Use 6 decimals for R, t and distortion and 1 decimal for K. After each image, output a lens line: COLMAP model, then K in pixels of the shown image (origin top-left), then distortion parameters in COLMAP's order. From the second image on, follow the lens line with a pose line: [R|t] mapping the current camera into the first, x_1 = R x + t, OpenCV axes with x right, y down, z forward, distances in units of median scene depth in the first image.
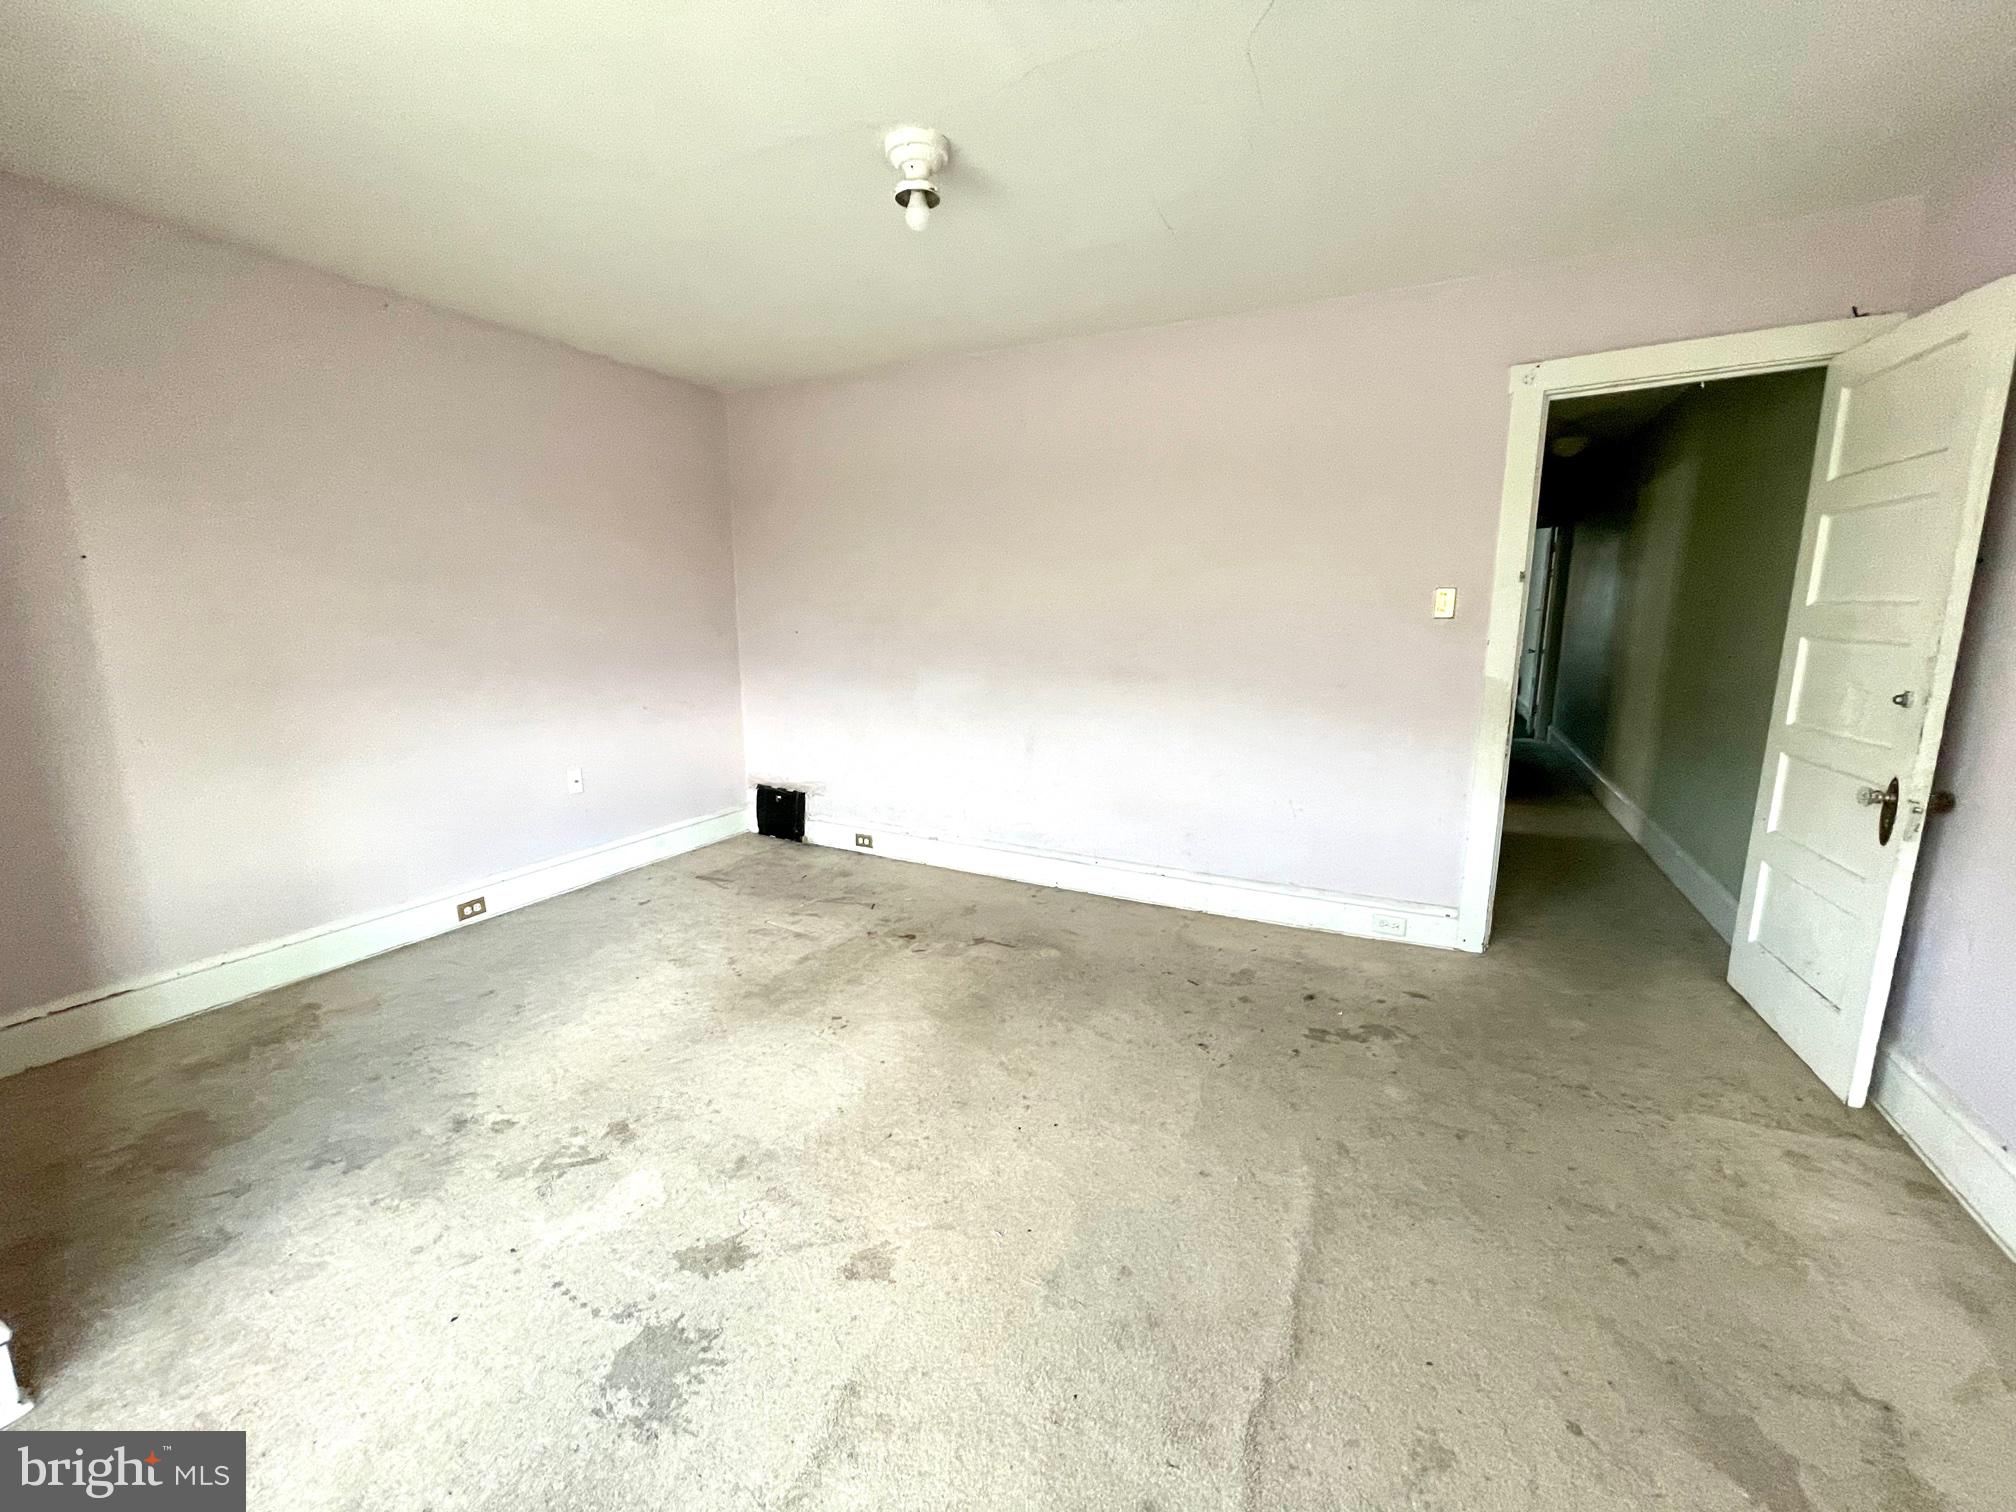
lens RADIAL K [[817.6, 0, 1001.4], [0, 817.6, 747.8], [0, 0, 1]] dist [-0.006606, 0.000257]
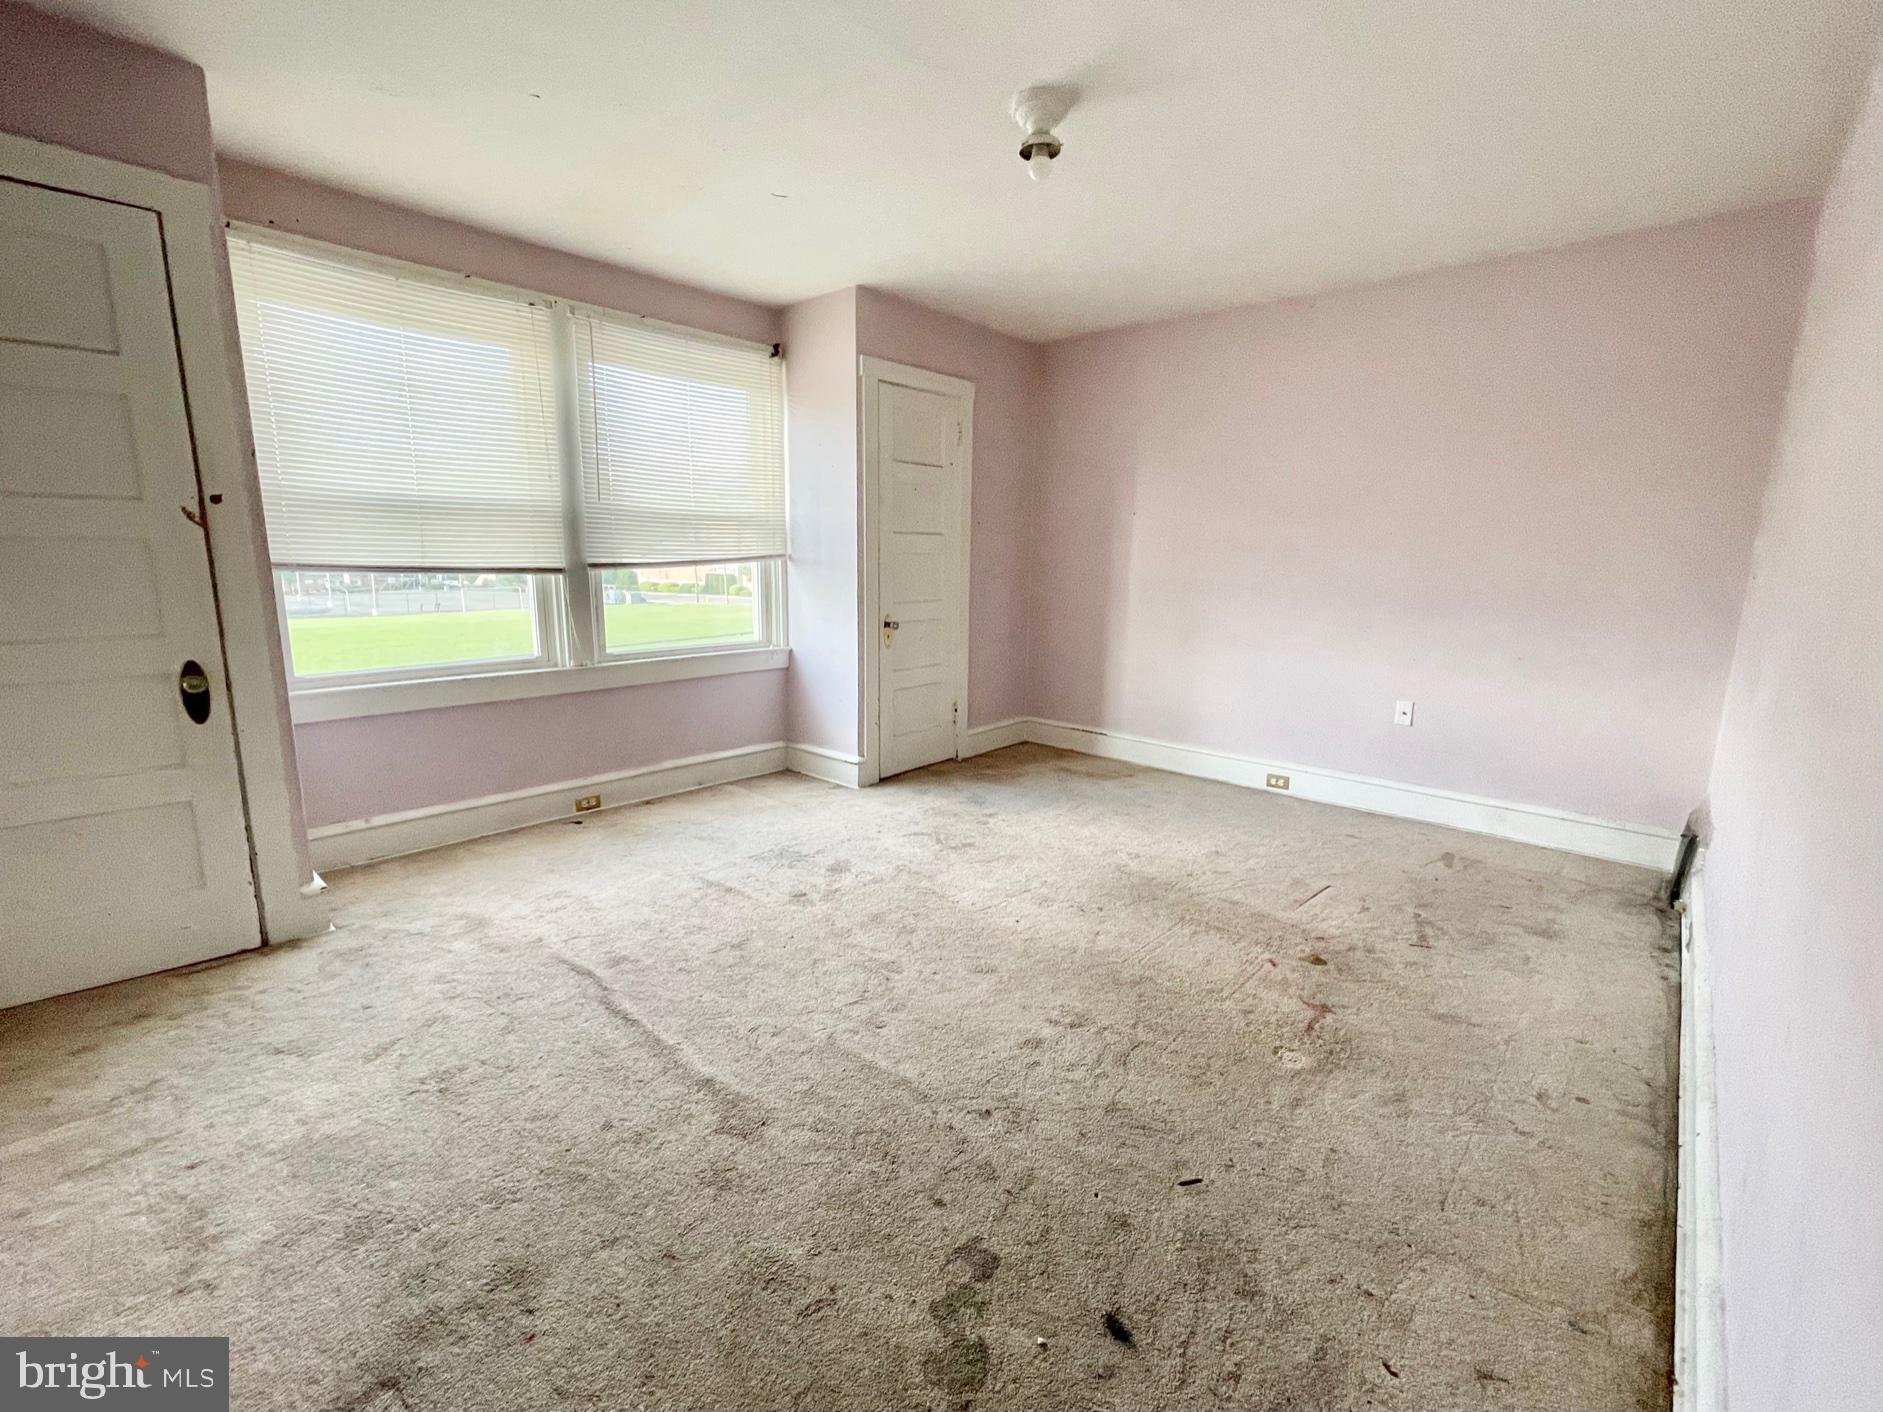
lens RADIAL K [[763.7, 0, 935.3], [0, 763.7, 698.3], [0, 0, 1]] dist [-0.006606, 0.000257]
pose [[-0.243607, 0.184290, -0.952204, 0.642884], [-0.175109, 0.957290, 0.230073, -0.116664], [0.953935, 0.222787, -0.200932, 0.758740]]
